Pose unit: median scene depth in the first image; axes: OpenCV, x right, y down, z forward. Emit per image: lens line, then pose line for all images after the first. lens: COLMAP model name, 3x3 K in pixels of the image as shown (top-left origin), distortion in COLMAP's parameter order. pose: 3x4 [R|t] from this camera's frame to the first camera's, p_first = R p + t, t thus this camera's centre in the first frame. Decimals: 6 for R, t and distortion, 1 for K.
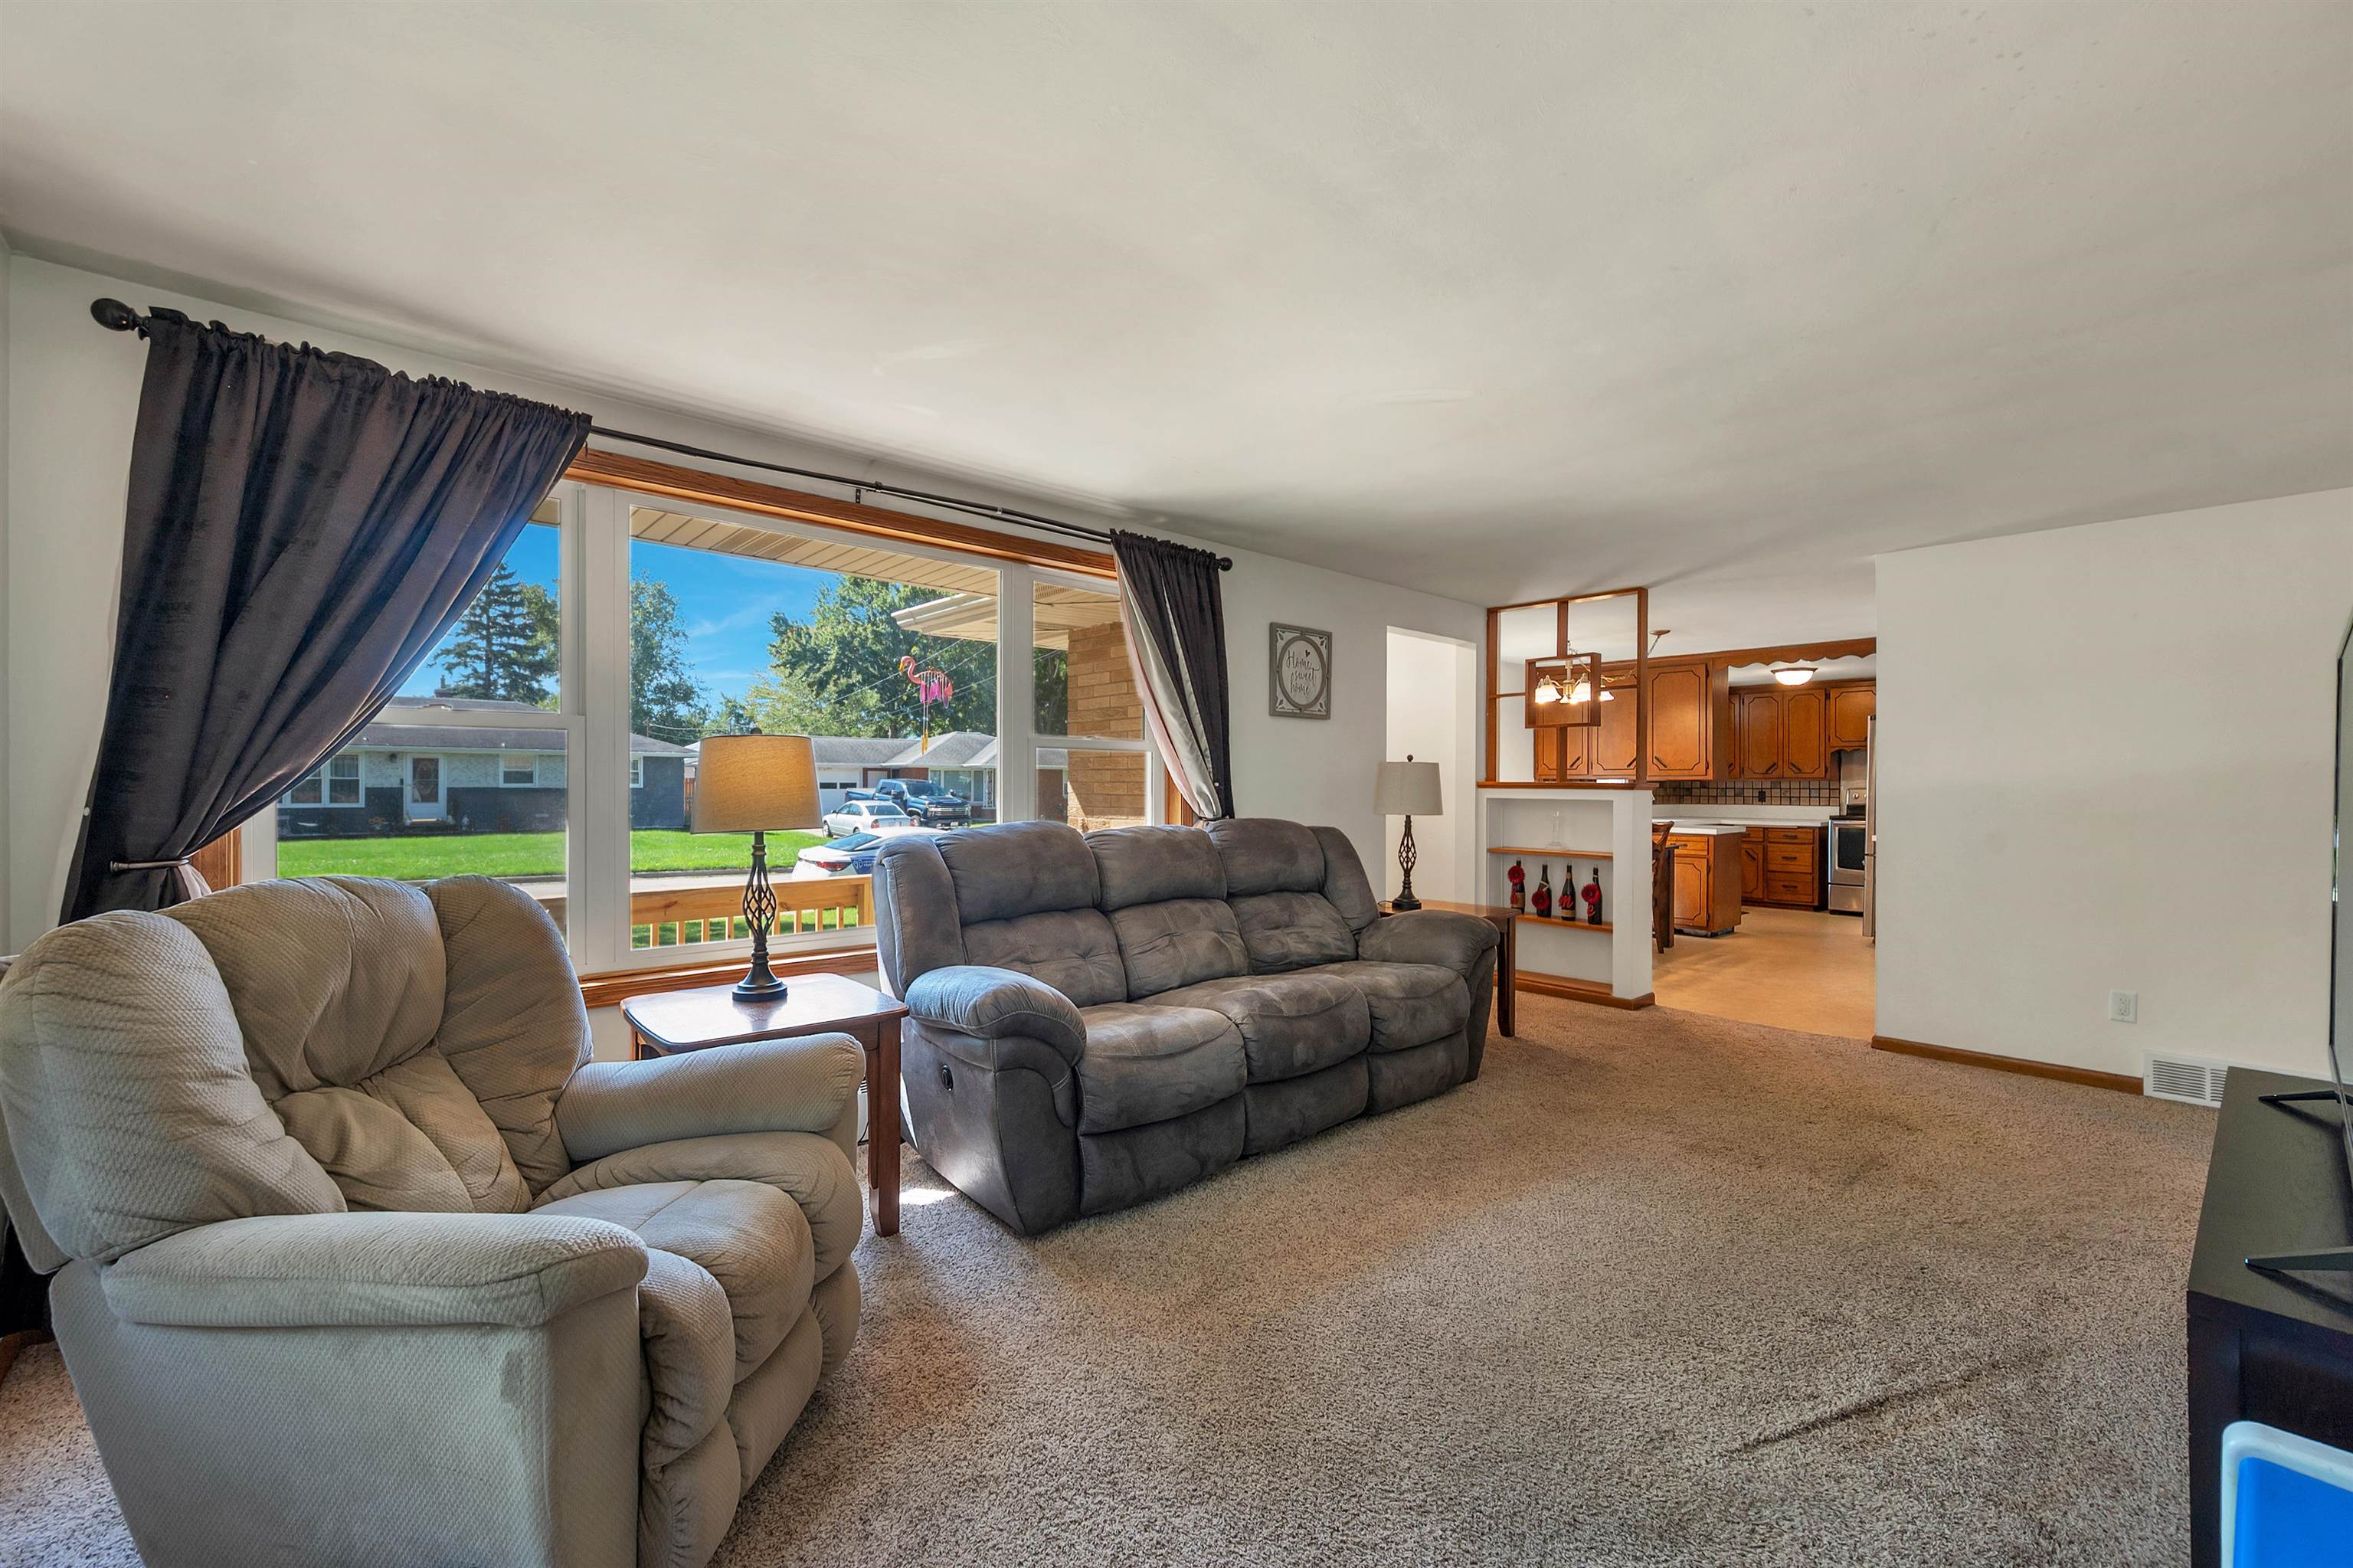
lens RADIAL K [[978.9, 0, 1176.5], [0, 978.9, 784.0], [0, 0, 1]] dist [0.001619, 0.000052]
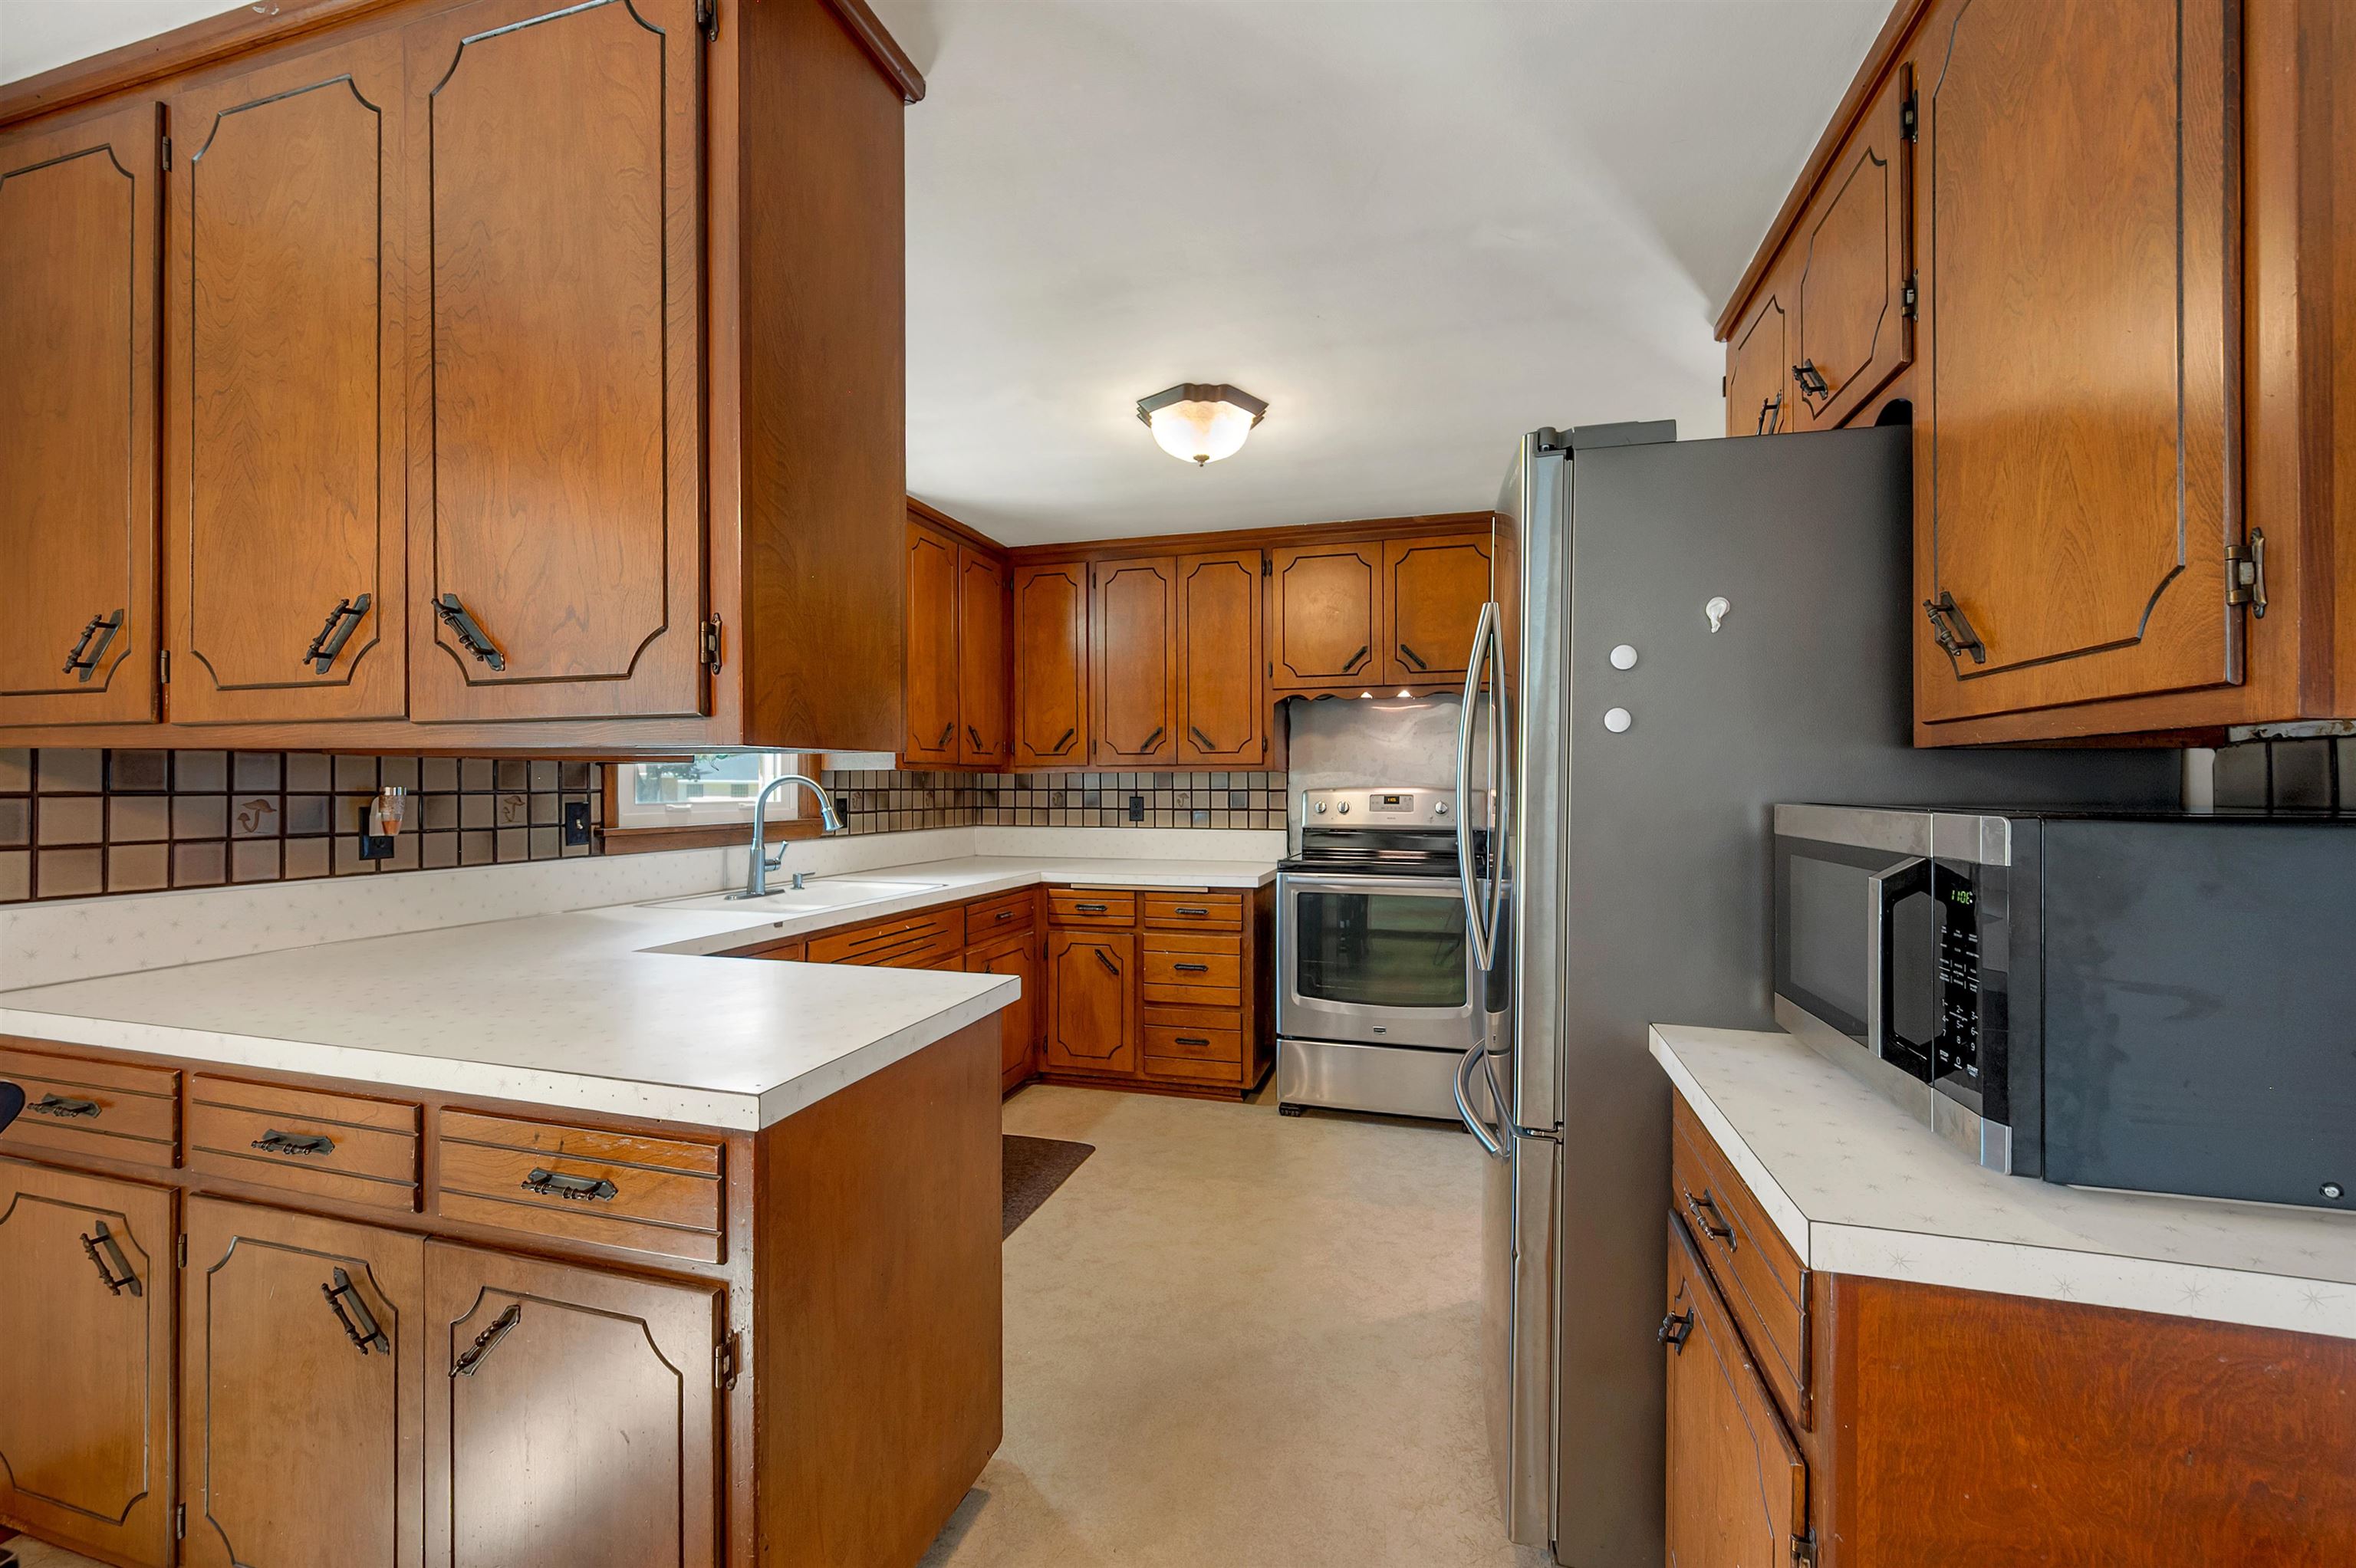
lens RADIAL K [[960.7, 0, 1172.8], [0, 960.7, 780.5], [0, 0, 1]] dist [-0.000942, -0.000138]
pose [[0.856398, -0.003925, 0.516302, 0.414301], [0.003704, 0.999992, 0.001458, -0.000154], [-0.516304, 0.000663, 0.856405, 0.663102]]
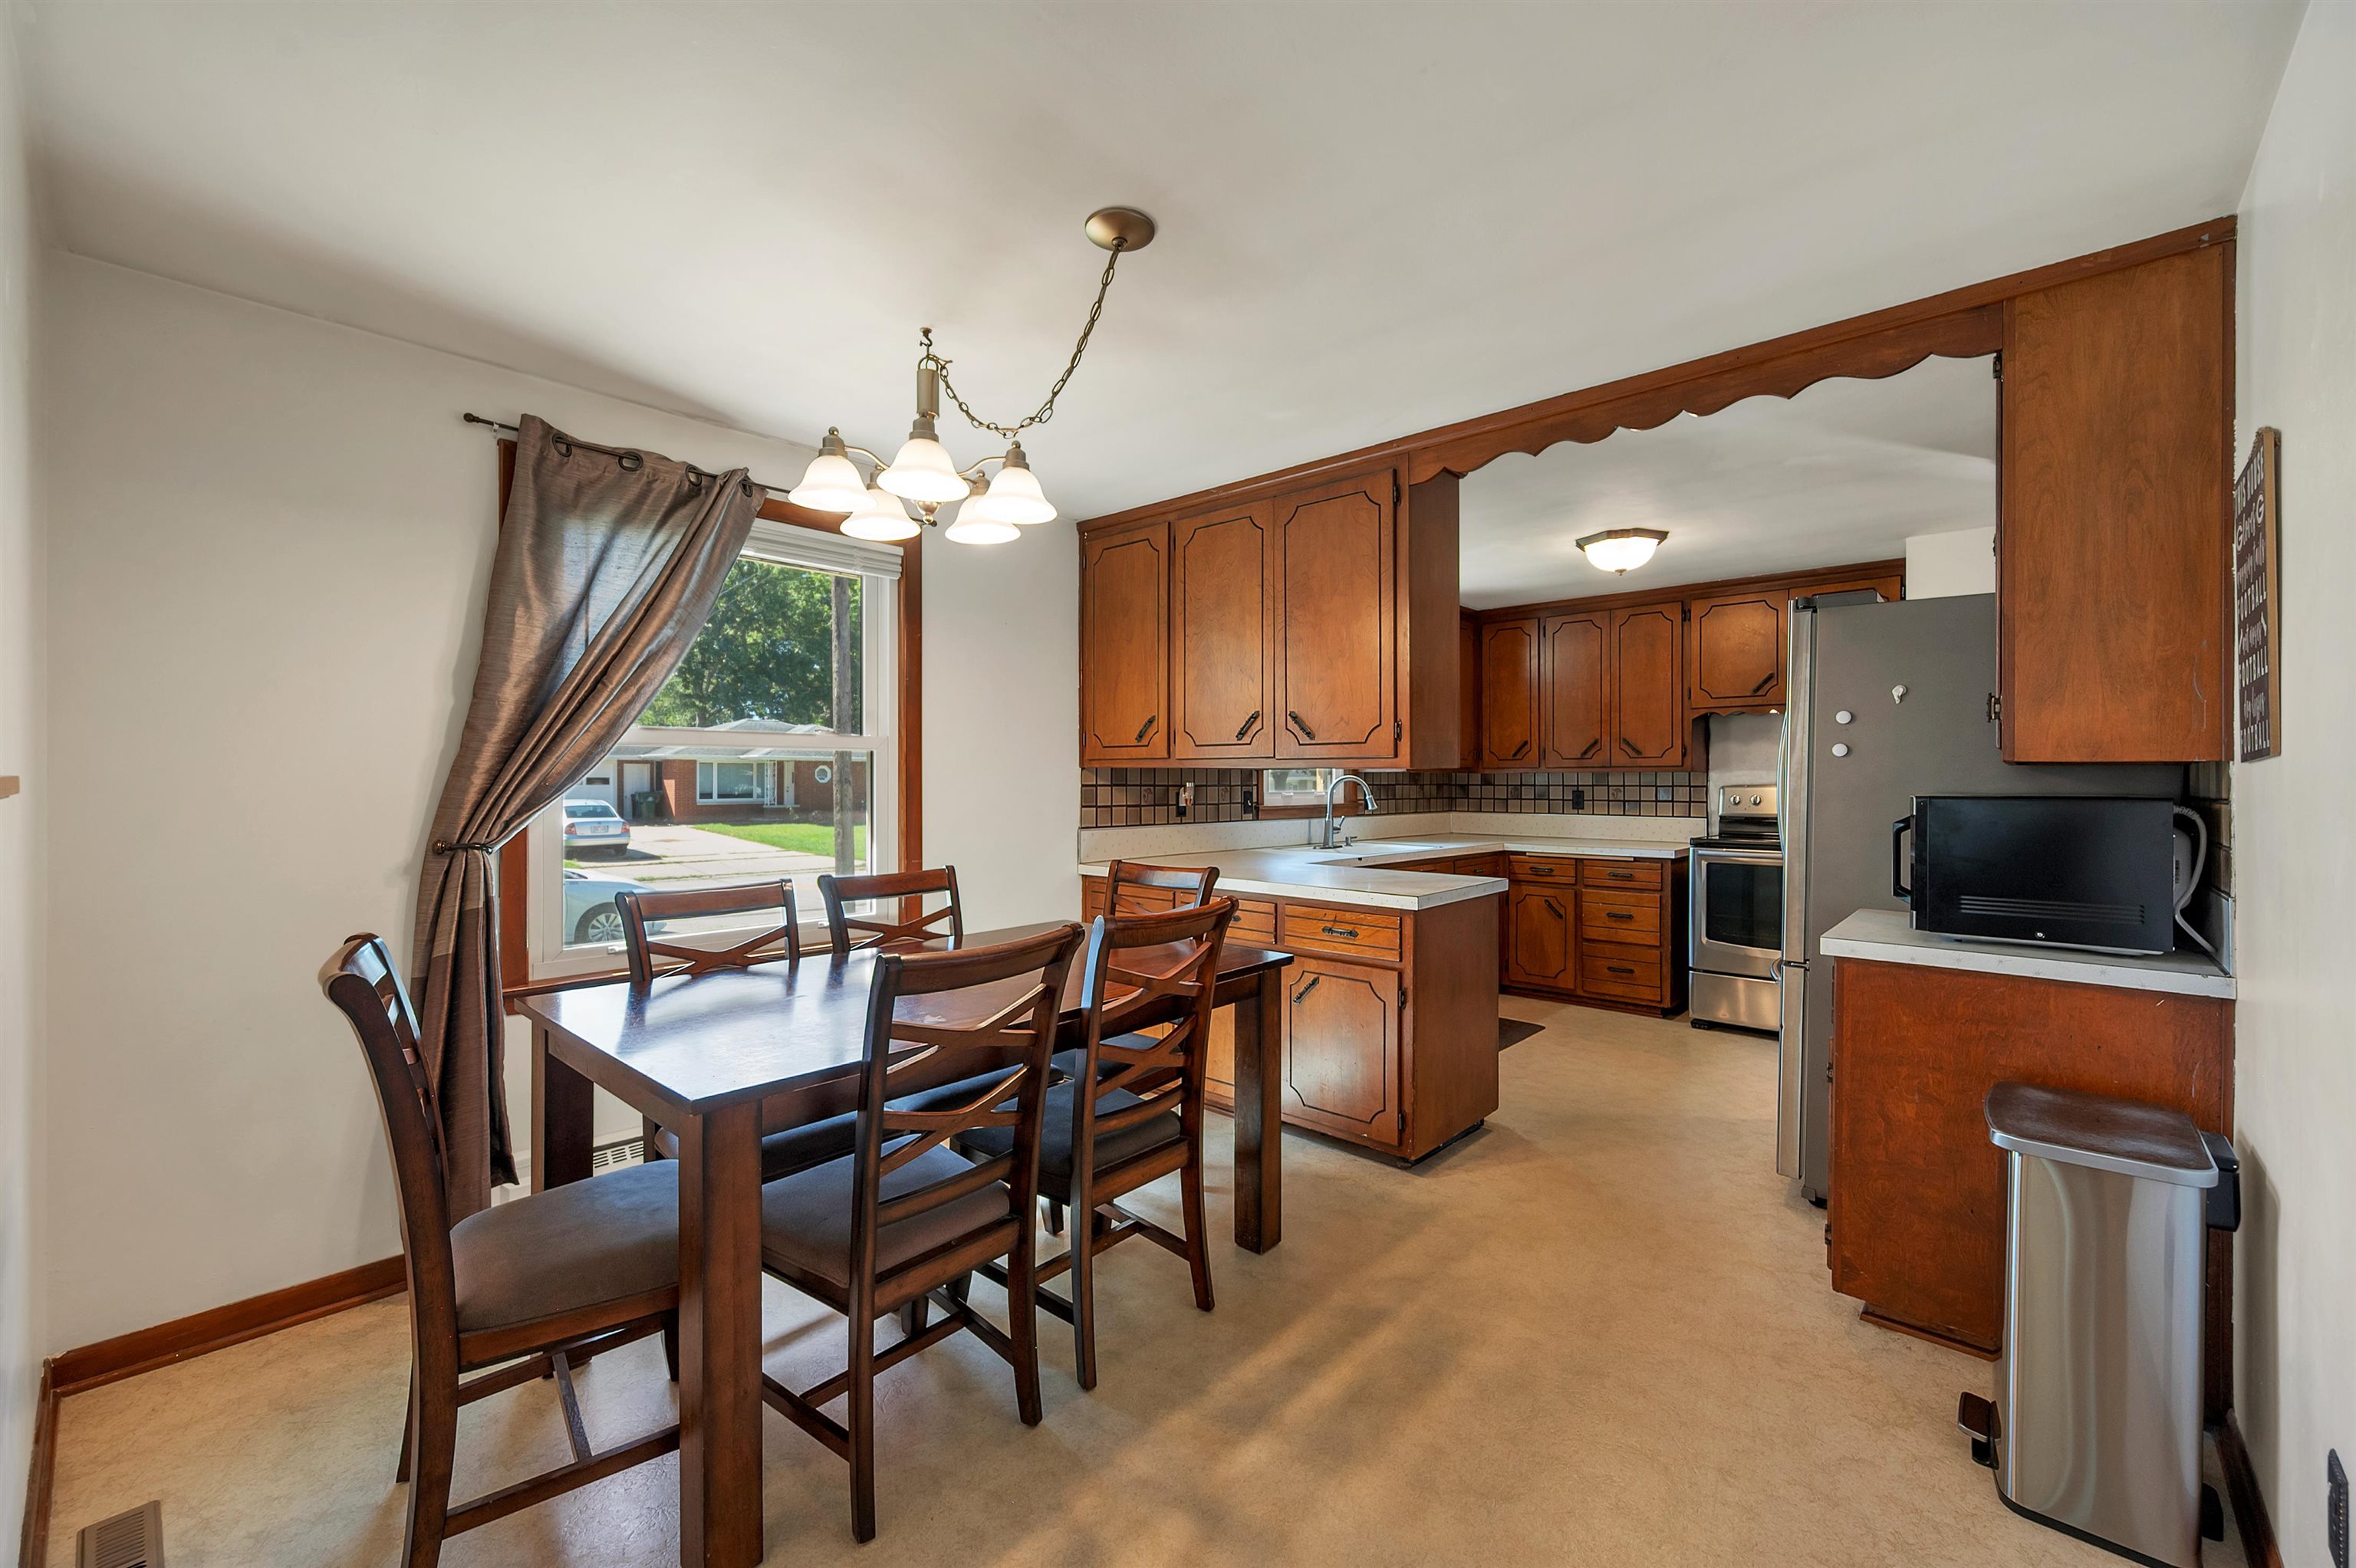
lens RADIAL K [[960.7, 0, 1172.8], [0, 960.7, 780.5], [0, 0, 1]] dist [-0.000942, -0.000138]
pose [[0.995265, -0.004747, 0.097081, 0.326802], [0.004332, 0.999981, 0.004489, -0.002032], [-0.097101, -0.004047, 0.995266, 0.493879]]
